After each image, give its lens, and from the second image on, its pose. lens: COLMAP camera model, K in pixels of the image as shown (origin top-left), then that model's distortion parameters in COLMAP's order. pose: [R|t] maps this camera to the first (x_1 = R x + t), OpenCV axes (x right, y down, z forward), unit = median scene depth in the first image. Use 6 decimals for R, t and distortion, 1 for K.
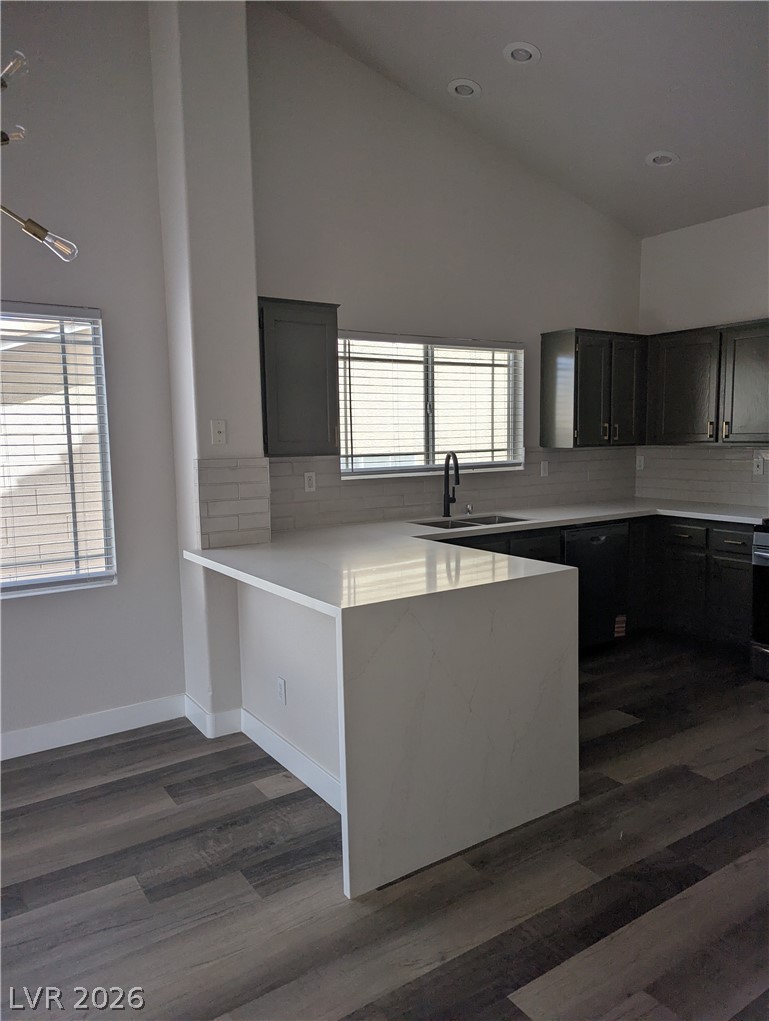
lens RADIAL K [[720.8, 0, 384.5], [0, 720.8, 510.5], [0, 0, 1]] dist [0.052466, -0.054186]
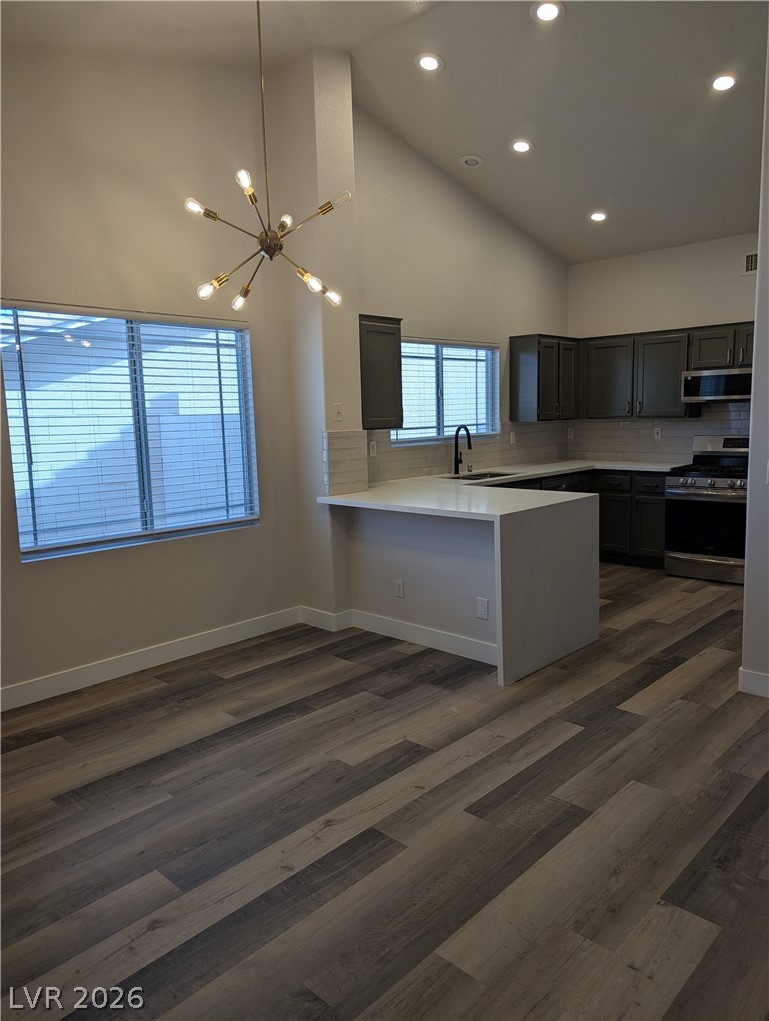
lens RADIAL K [[733.7, 0, 384.5], [0, 733.7, 510.5], [0, 0, 1]] dist [0.036743, -0.001982]
pose [[0.975051, -0.037765, 0.218744, -0.439562], [0.032736, 0.999111, 0.026569, 0.045701], [-0.219553, -0.018746, 0.975420, -0.390343]]
